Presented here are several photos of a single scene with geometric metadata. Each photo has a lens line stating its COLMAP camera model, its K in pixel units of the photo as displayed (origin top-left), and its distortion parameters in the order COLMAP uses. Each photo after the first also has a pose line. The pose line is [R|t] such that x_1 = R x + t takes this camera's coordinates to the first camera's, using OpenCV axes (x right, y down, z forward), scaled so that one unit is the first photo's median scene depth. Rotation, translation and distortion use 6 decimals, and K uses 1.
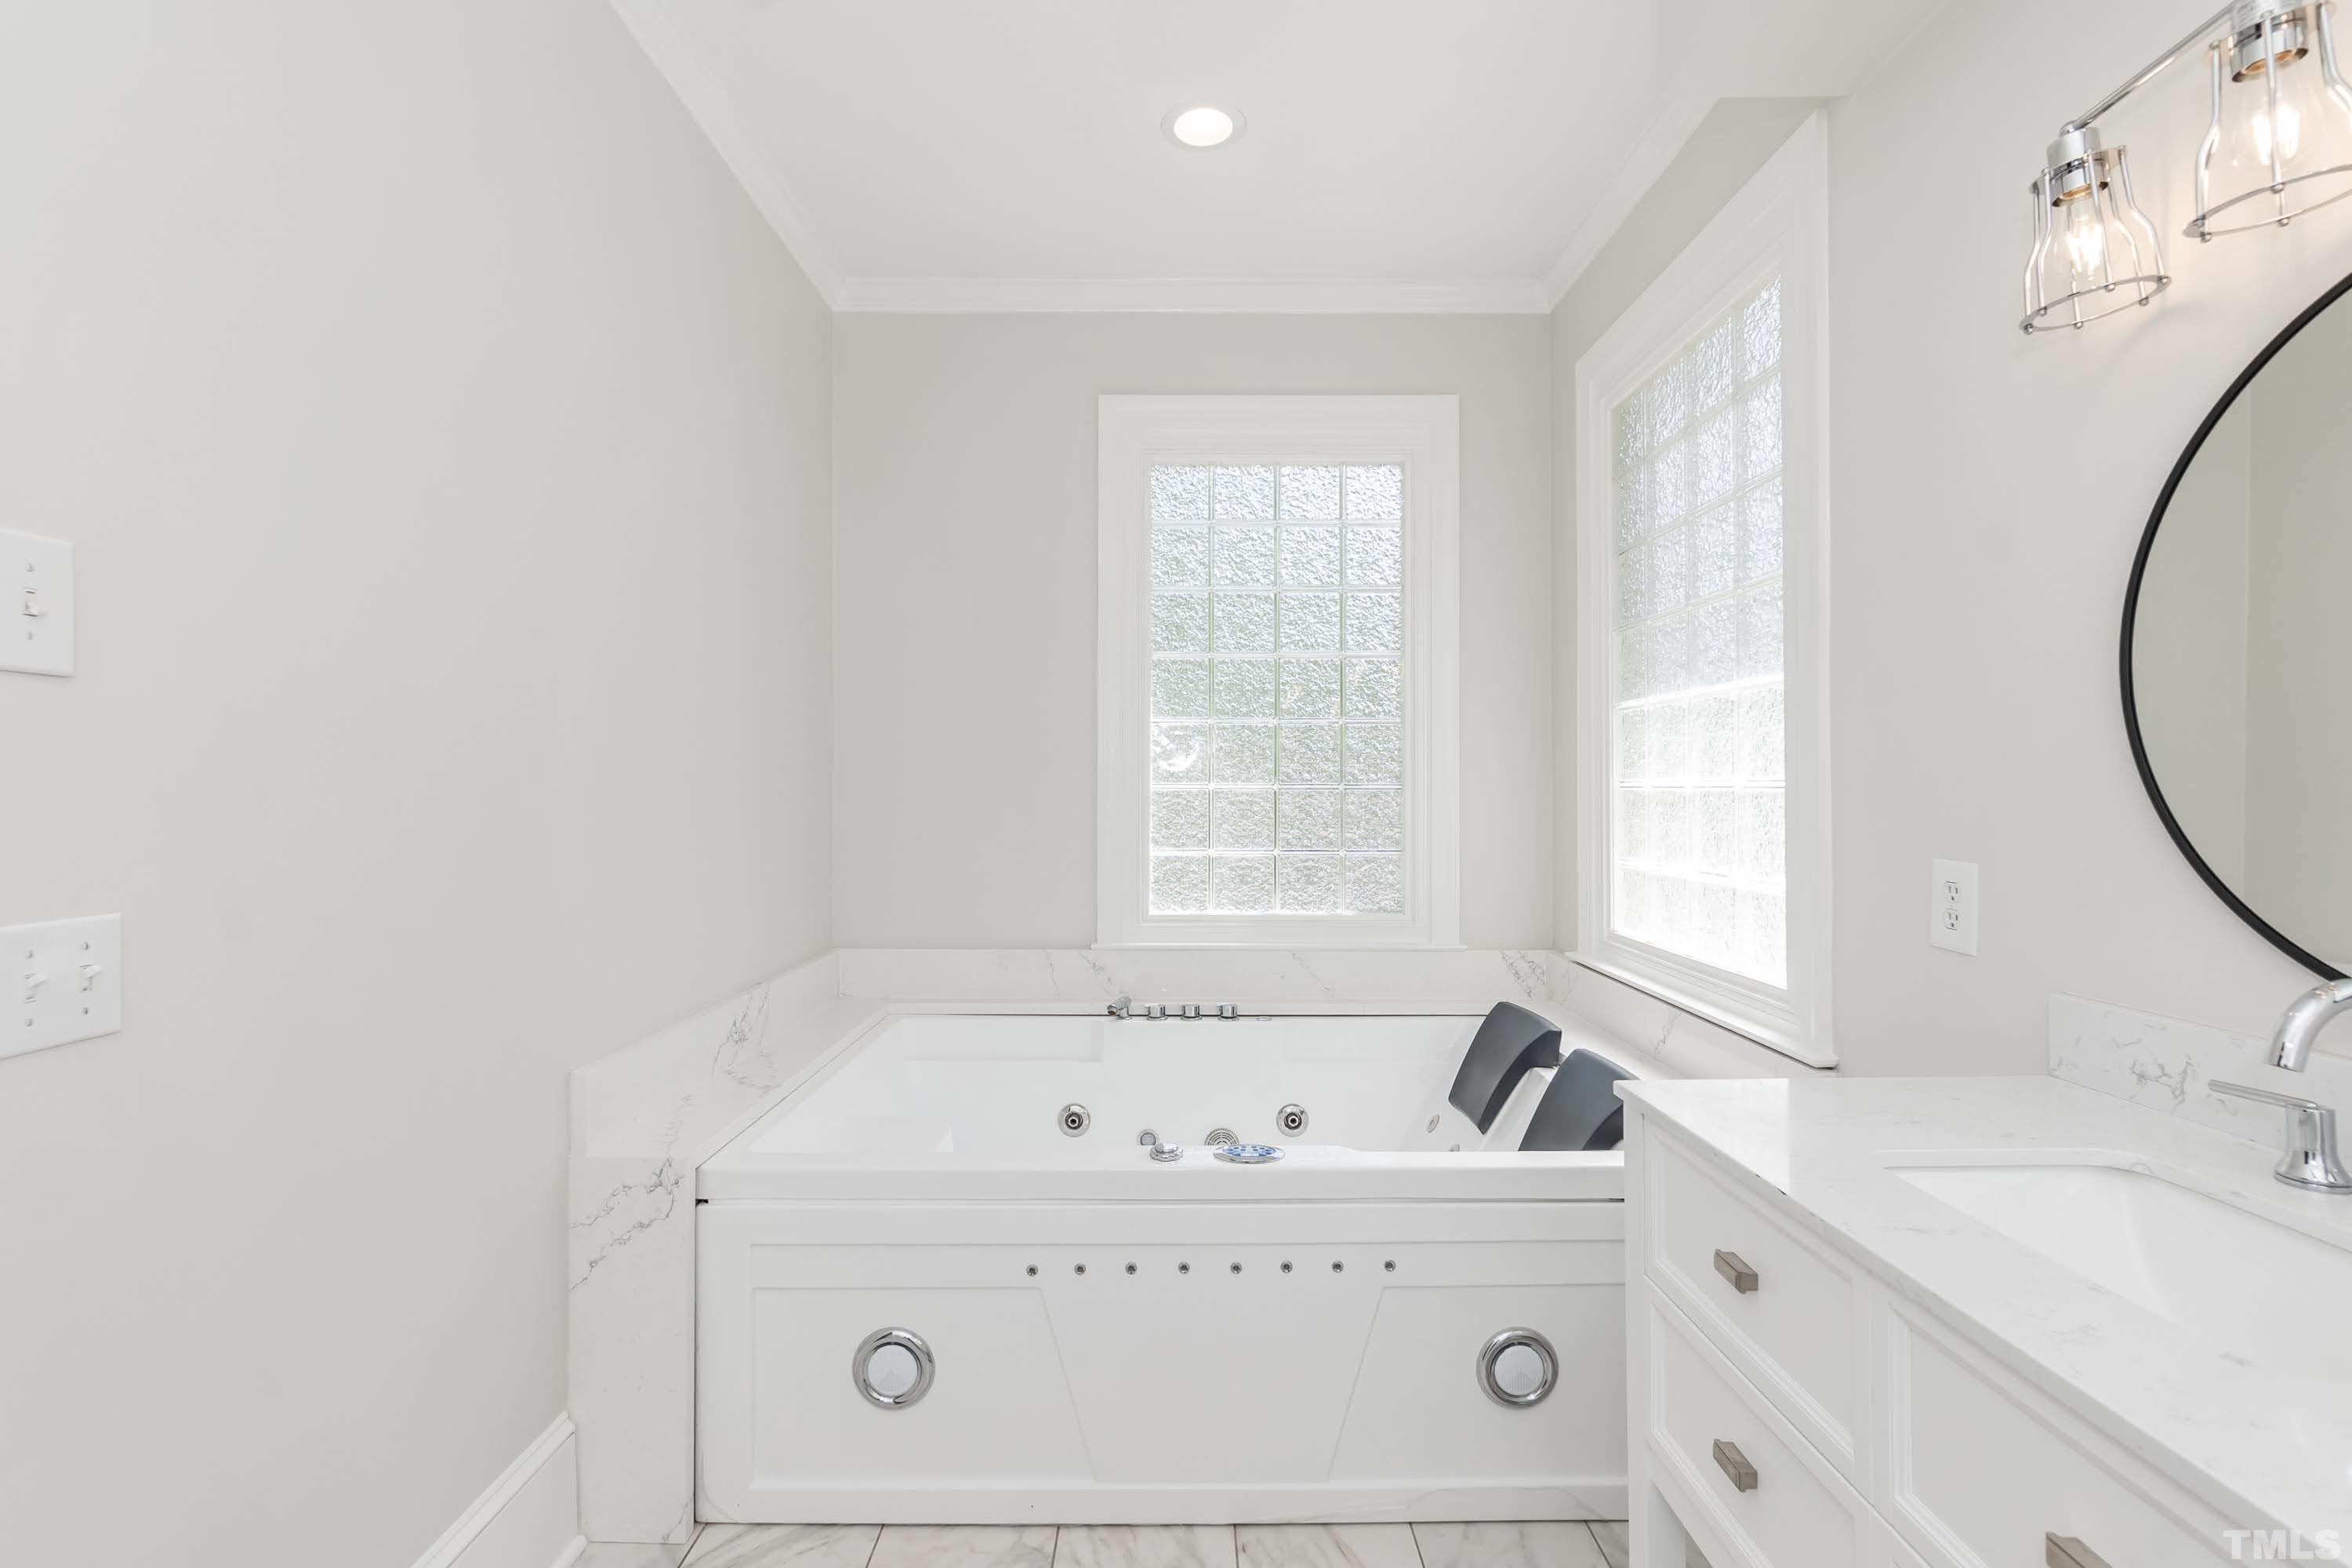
lens RADIAL K [[1021.2, 0, 1176.0], [0, 1021.2, 784.0], [0, 0, 1]] dist [-0.001038, 0.000004]
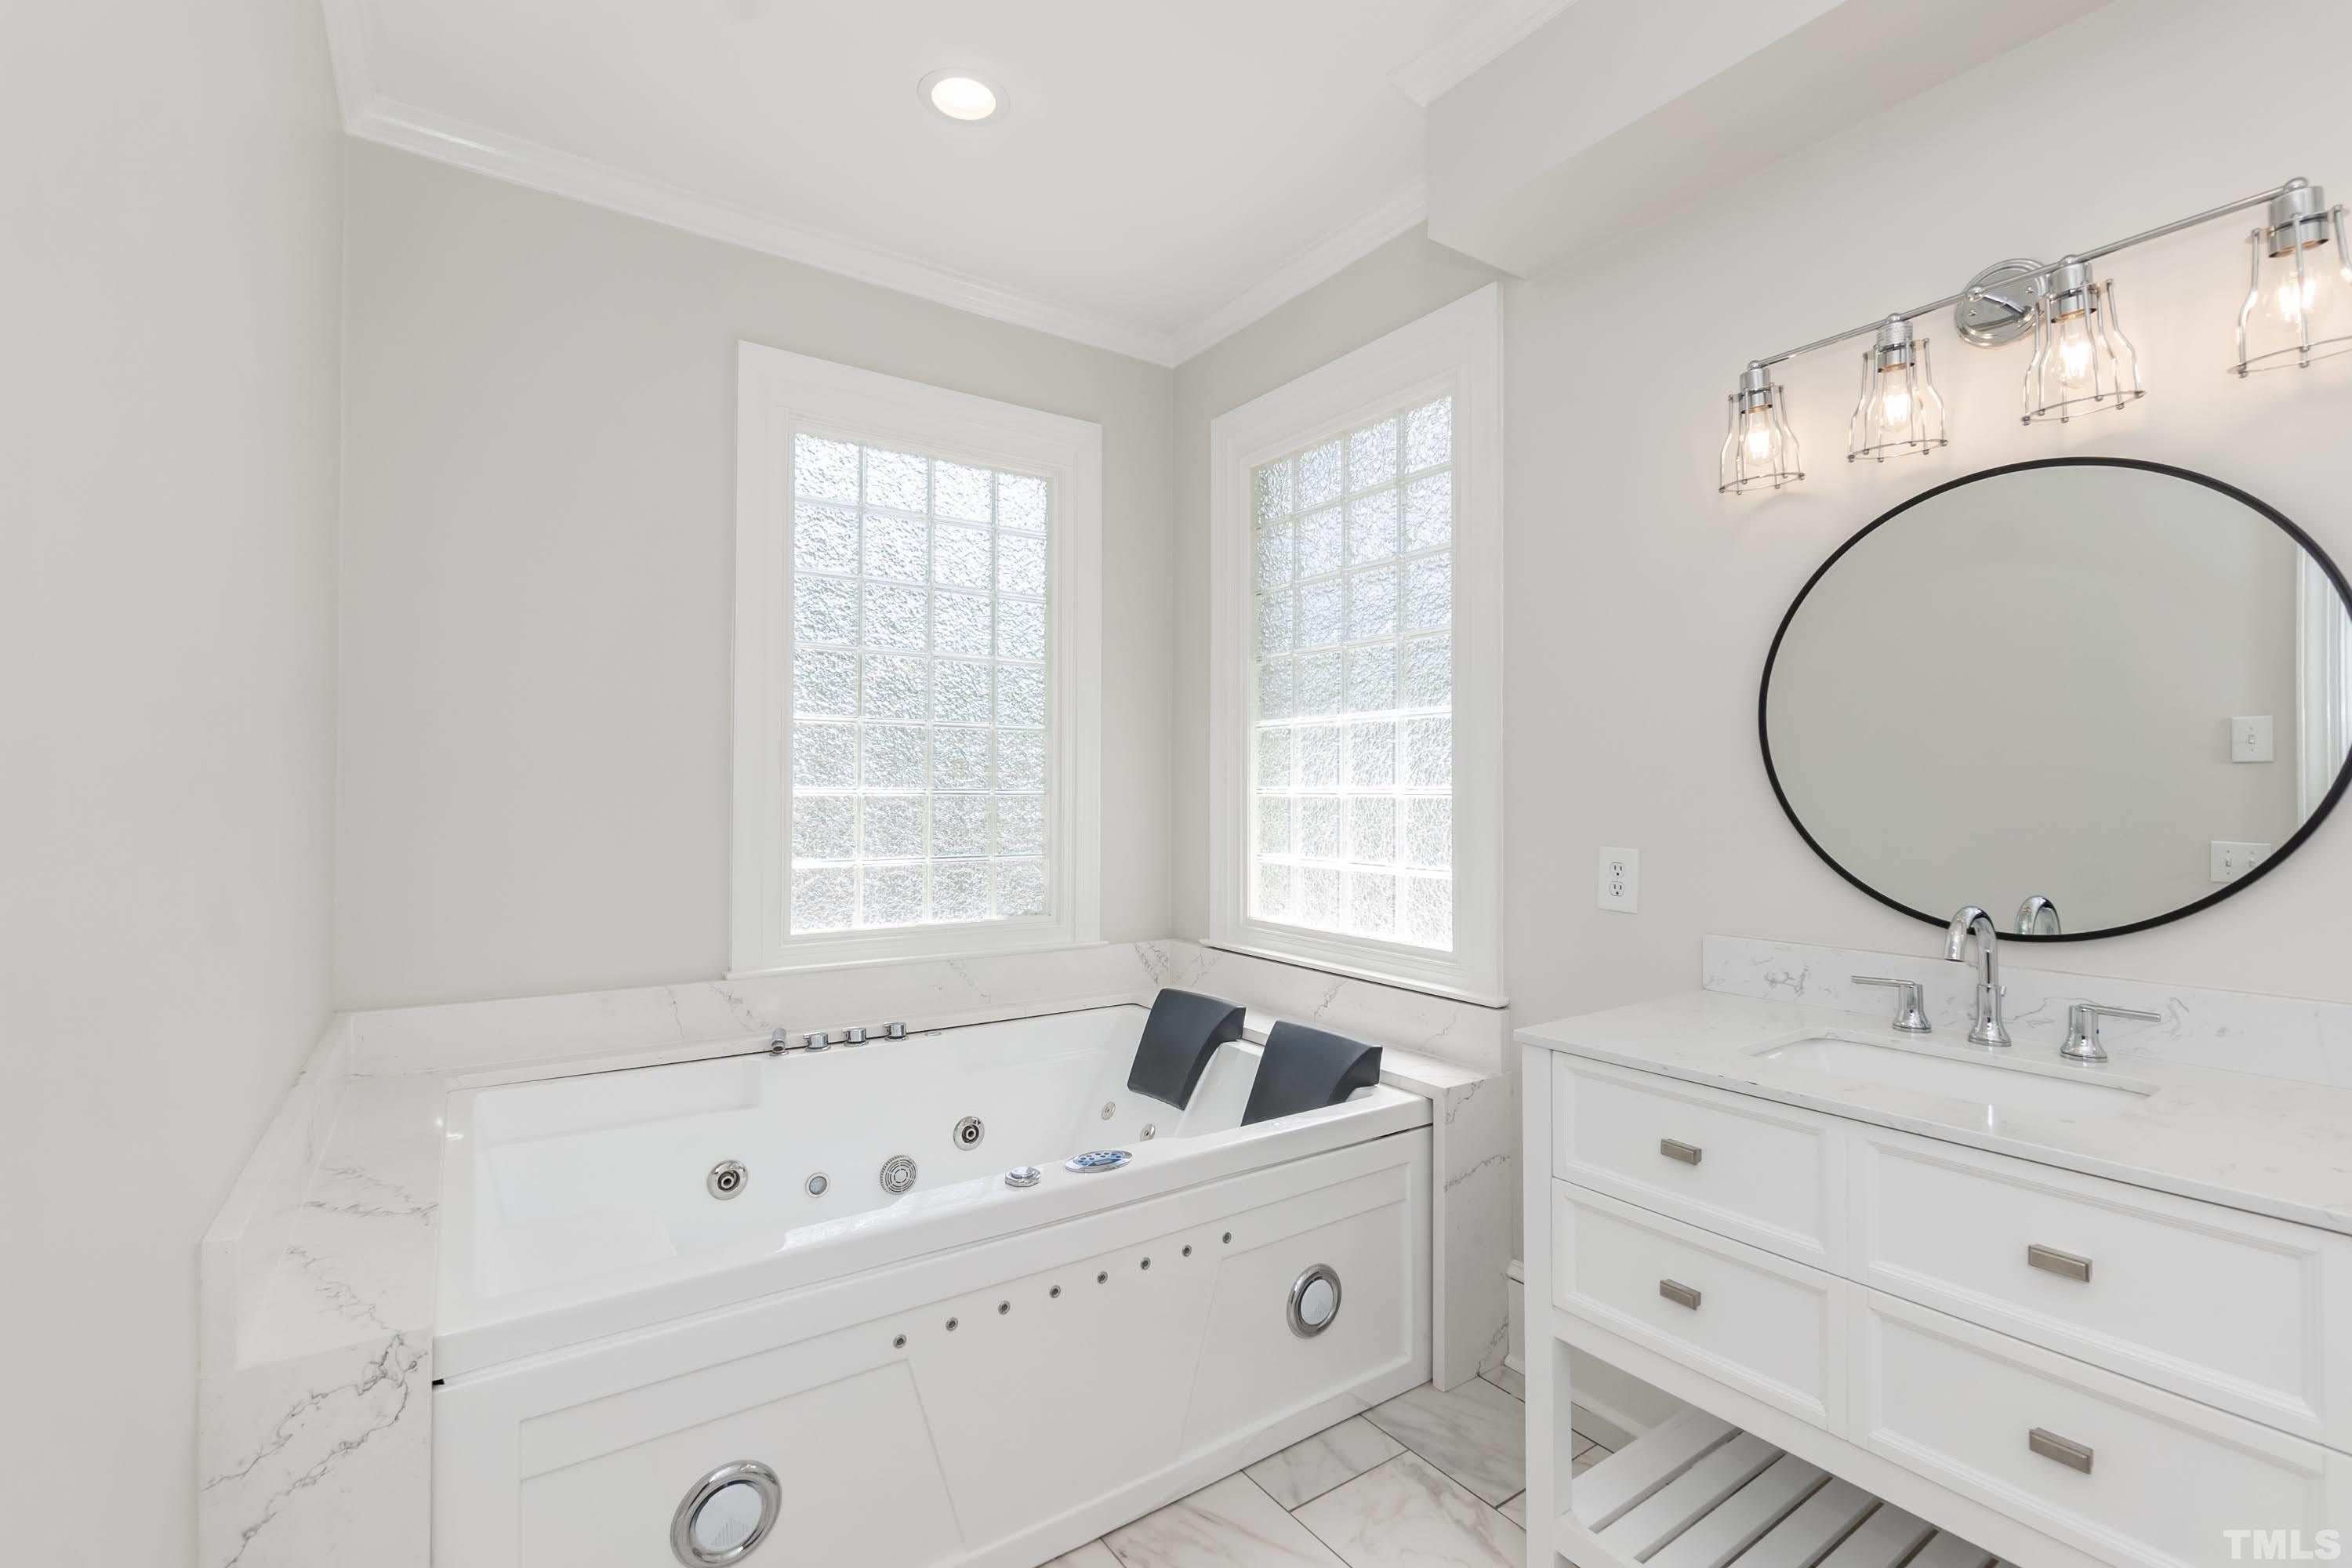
lens RADIAL K [[1020.0, 0, 1146.7], [0, 1020.0, 785.2], [0, 0, 1]] dist [-0.001738, 0.000143]
pose [[0.830025, 0.007151, 0.557680, -0.369433], [-0.006005, 0.999974, -0.003884, -0.001233], [-0.557694, -0.000125, 0.830047, 0.121882]]
